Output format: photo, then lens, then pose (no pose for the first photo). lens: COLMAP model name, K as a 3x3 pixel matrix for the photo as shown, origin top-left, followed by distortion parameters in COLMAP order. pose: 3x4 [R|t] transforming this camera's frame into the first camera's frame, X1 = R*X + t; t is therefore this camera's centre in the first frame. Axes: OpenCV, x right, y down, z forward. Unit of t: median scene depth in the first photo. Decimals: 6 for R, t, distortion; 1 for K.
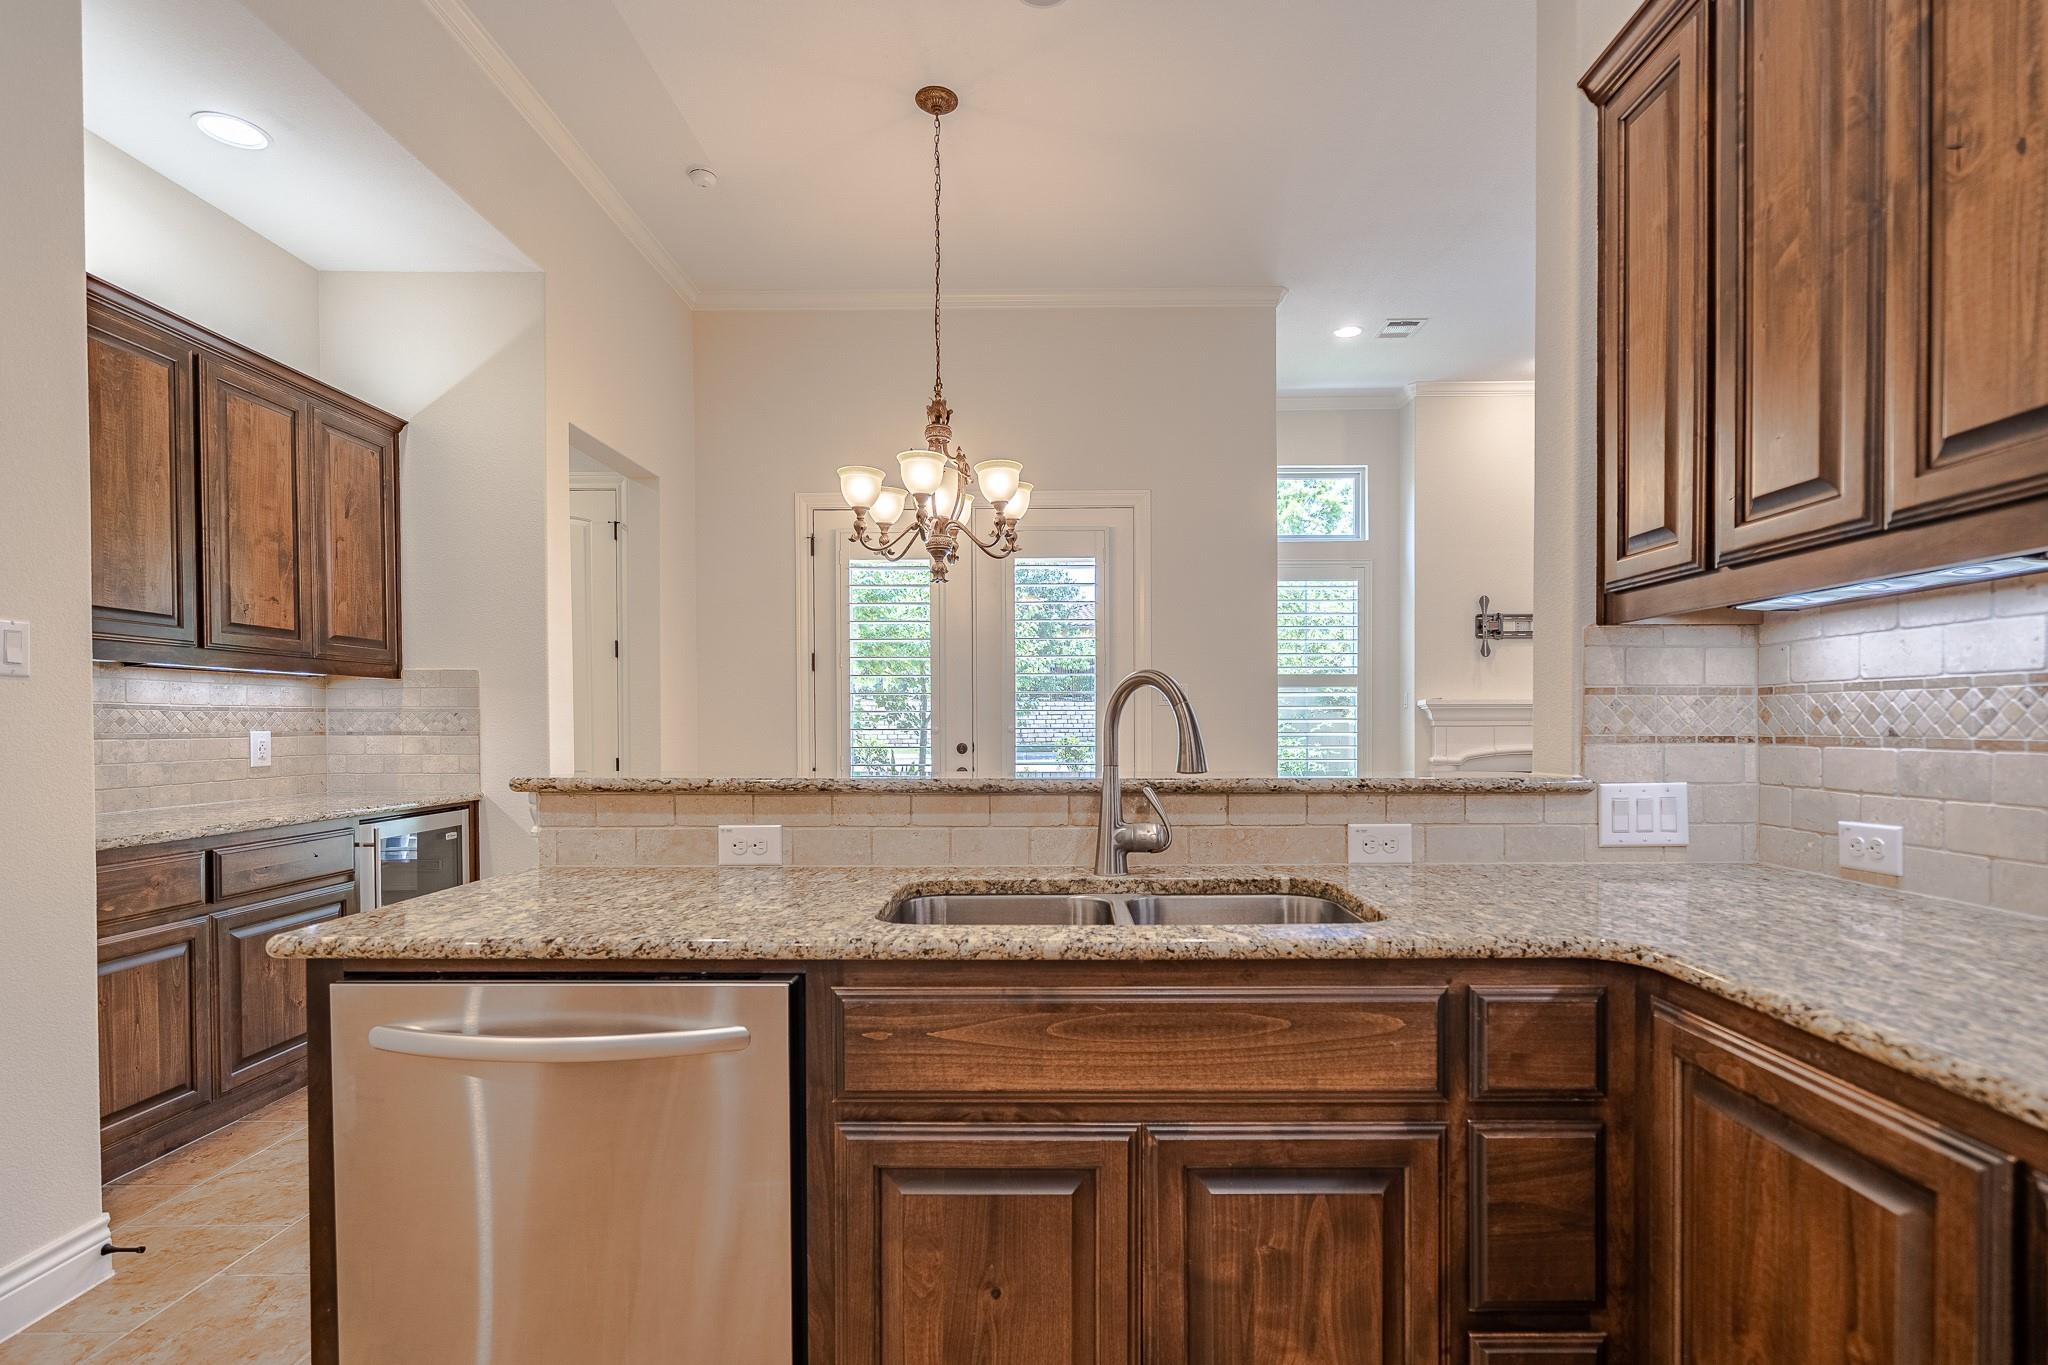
lens RADIAL K [[960.2, 0, 1055.2], [0, 960.2, 743.8], [0, 0, 1]] dist [-0.010500, 0.002953]
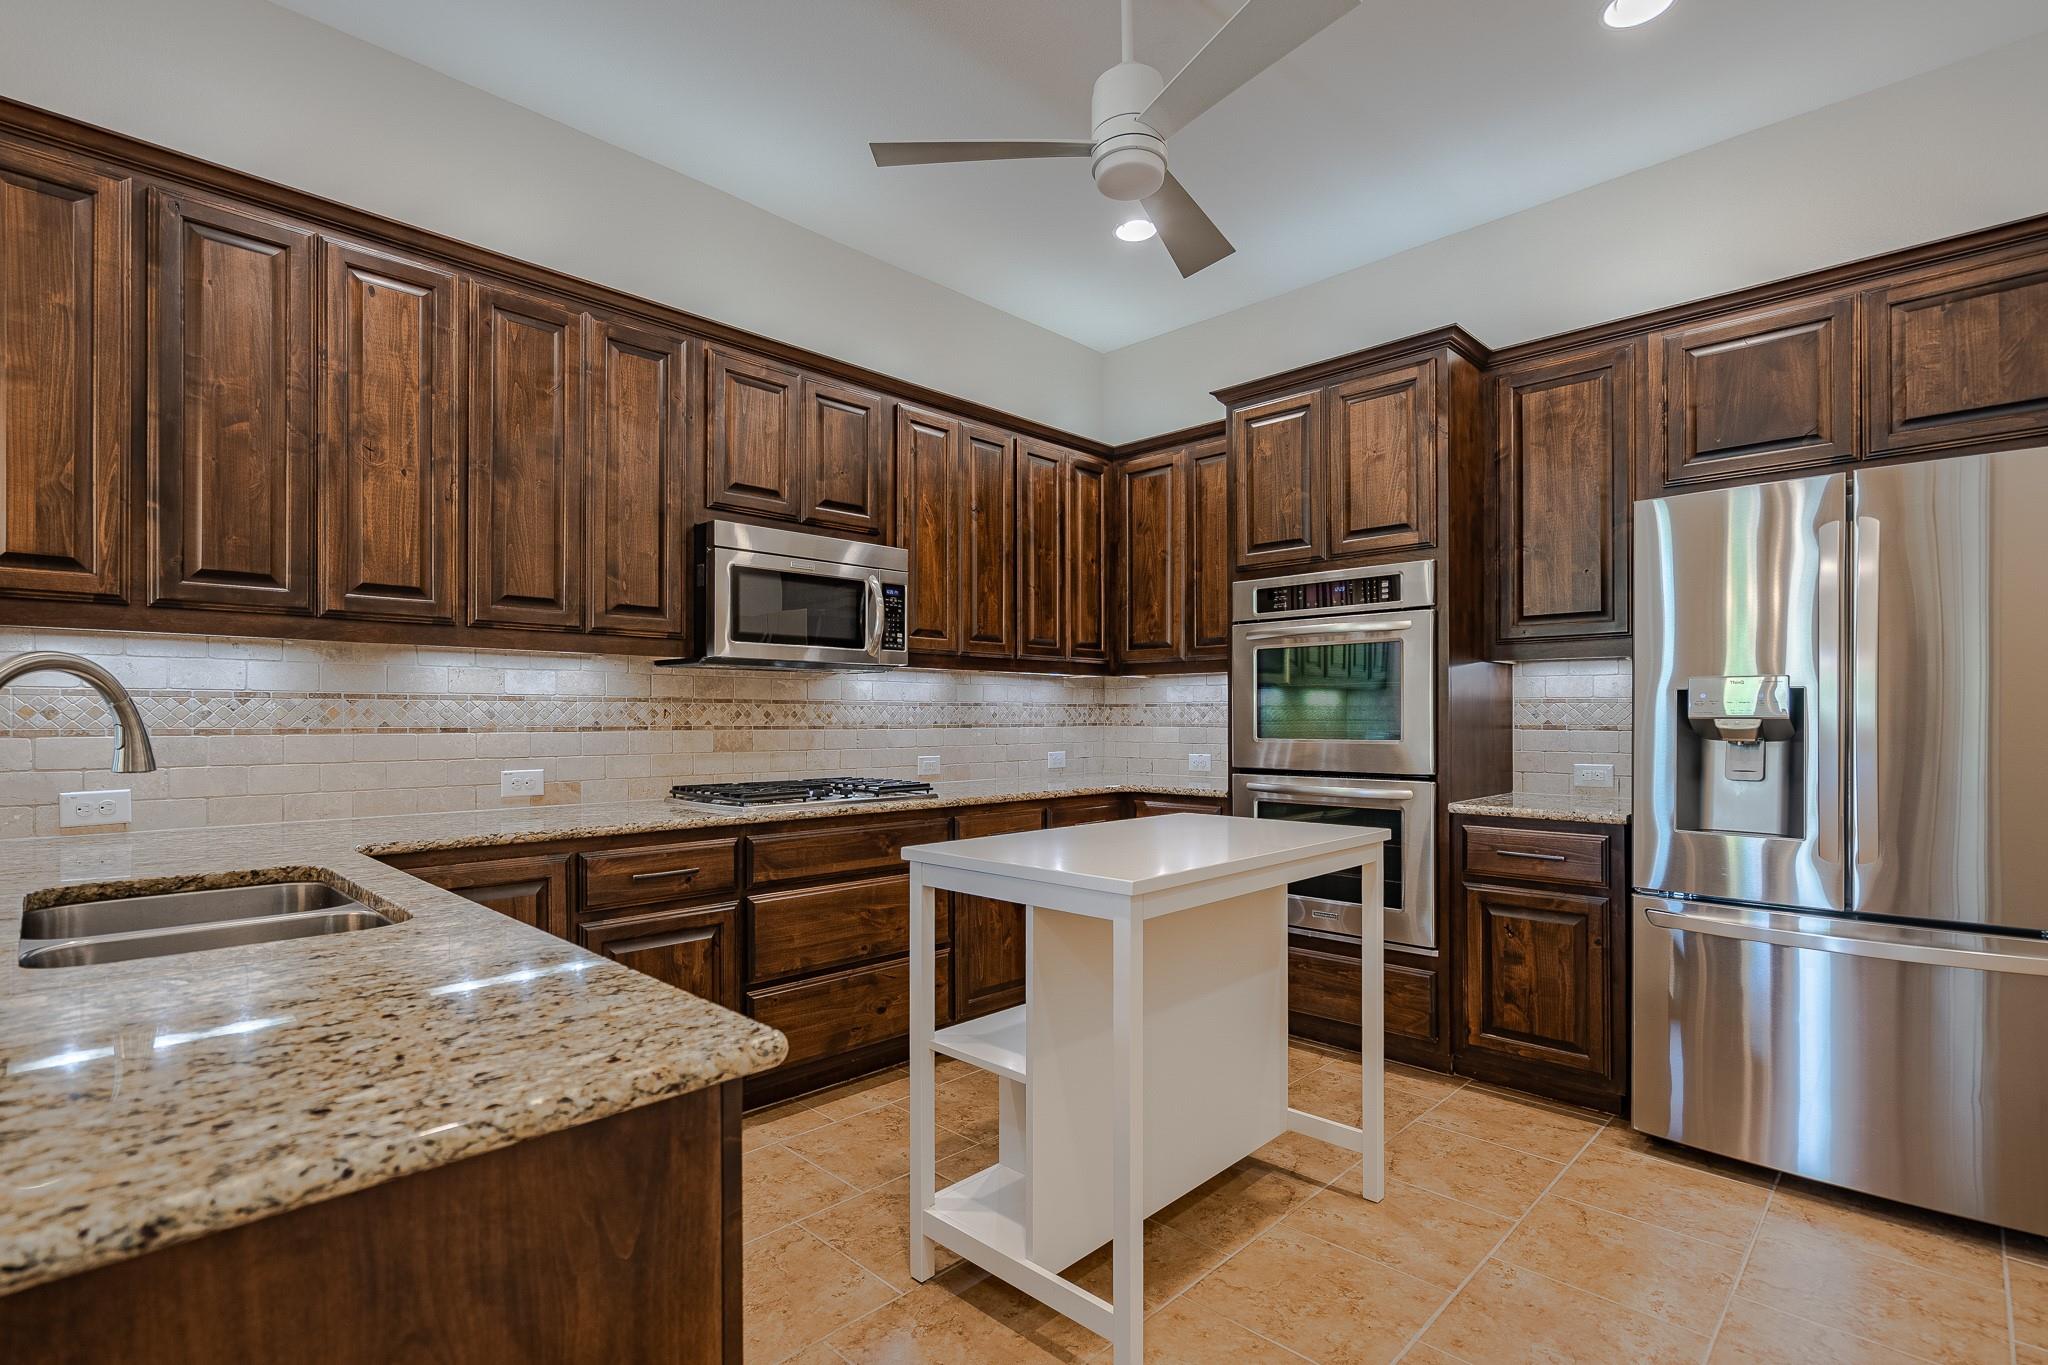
lens RADIAL K [[960.2, 0, 1033.3], [0, 960.2, 711.7], [0, 0, 1]] dist [-0.010500, 0.002953]
pose [[-0.719443, 0.006107, 0.694525, -0.583334], [0.016116, 0.999839, 0.007902, -0.011242], [-0.694364, 0.016878, -0.719426, 0.550170]]
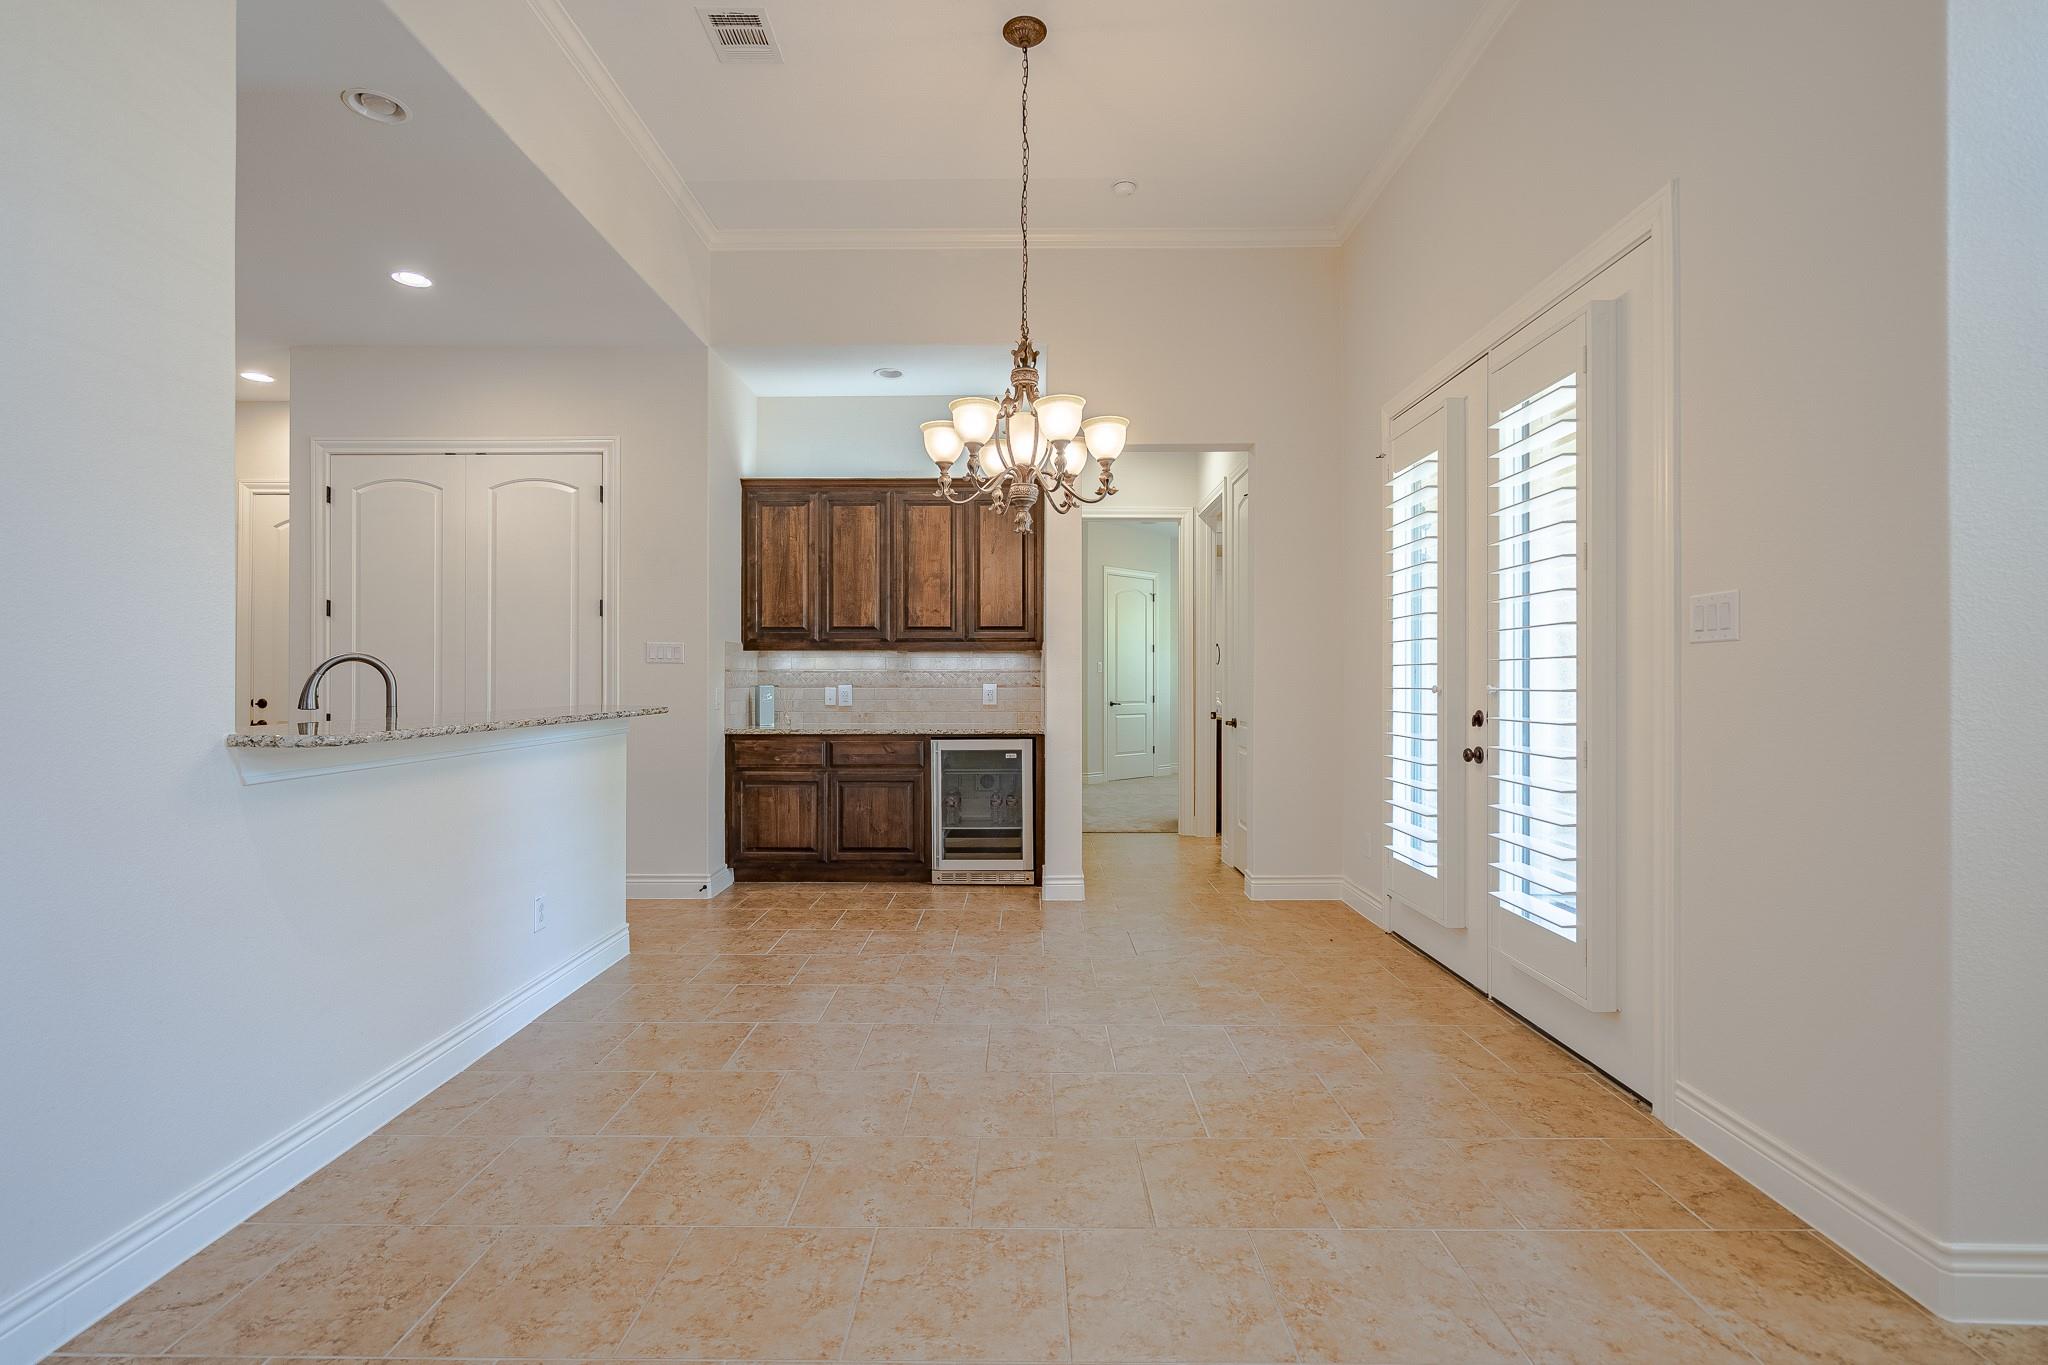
lens RADIAL K [[936.1, 0, 1014.2], [0, 936.1, 681.6], [0, 0, 1]] dist [-0.002323, 0.001083]
pose [[-0.010019, 0.003784, -0.999943, 1.006352], [-0.020292, 0.999786, 0.003987, -0.030333], [0.999744, 0.020331, -0.009940, 1.246858]]
